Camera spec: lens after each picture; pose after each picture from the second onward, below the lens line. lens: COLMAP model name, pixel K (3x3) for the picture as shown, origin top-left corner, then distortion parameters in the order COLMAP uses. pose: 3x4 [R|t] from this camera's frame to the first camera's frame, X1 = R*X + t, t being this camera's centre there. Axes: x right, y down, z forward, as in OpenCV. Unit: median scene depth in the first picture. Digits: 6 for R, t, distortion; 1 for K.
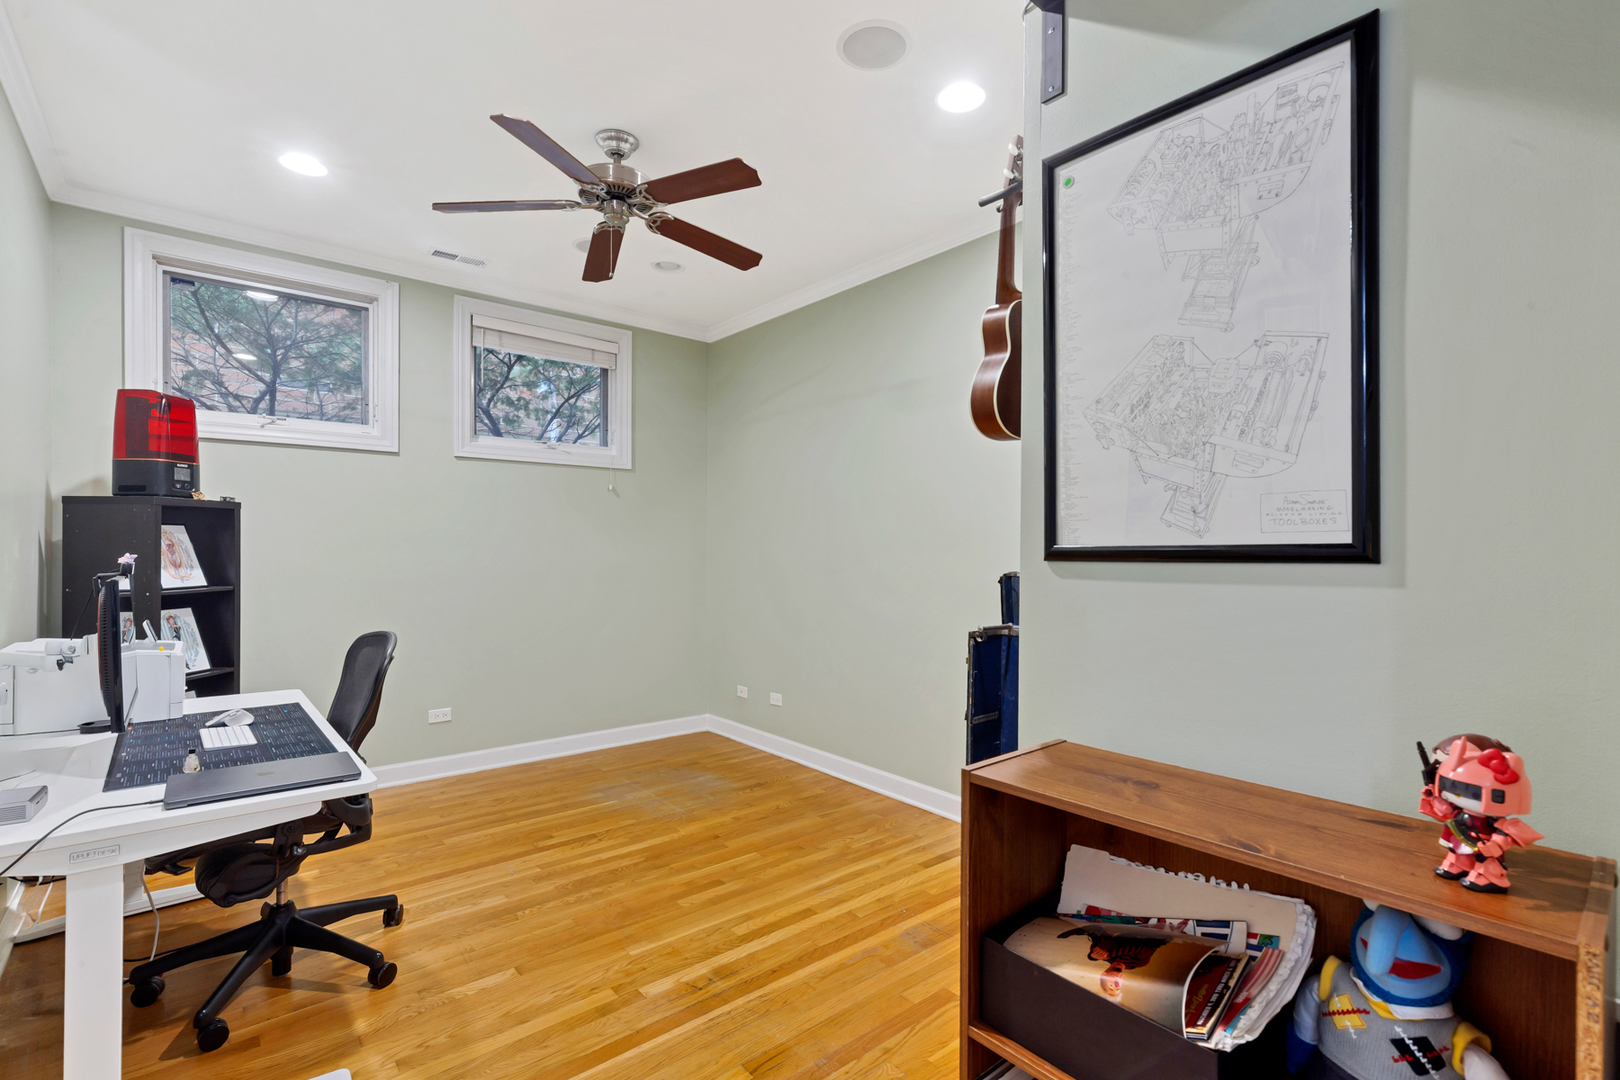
lens RADIAL K [[752.0, 0, 811.2], [0, 752.0, 541.7], [0, 0, 1]] dist [-0.000380, 0.000115]
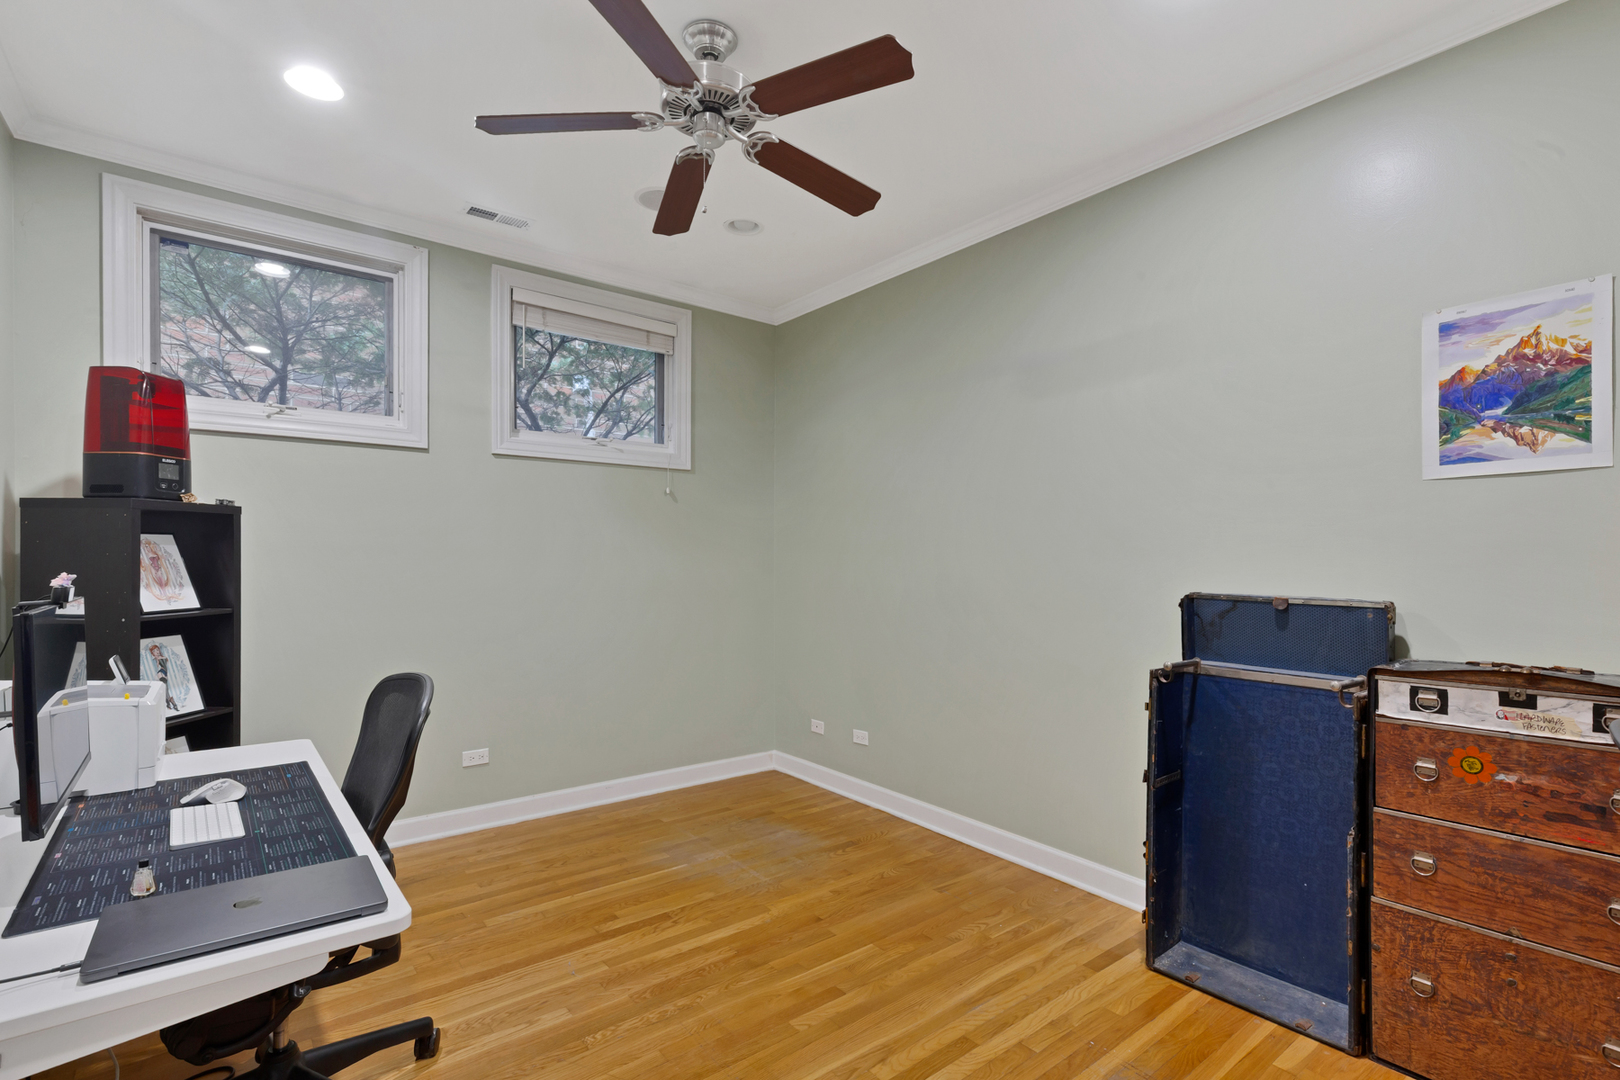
lens RADIAL K [[756.6, 0, 807.5], [0, 756.6, 553.6], [0, 0, 1]] dist [0.001644, -0.000375]
pose [[0.999591, 0.000198, -0.028584, -0.118473], [-0.000148, 0.999998, 0.001752, -0.002331], [0.028584, -0.001747, 0.999590, 0.194235]]
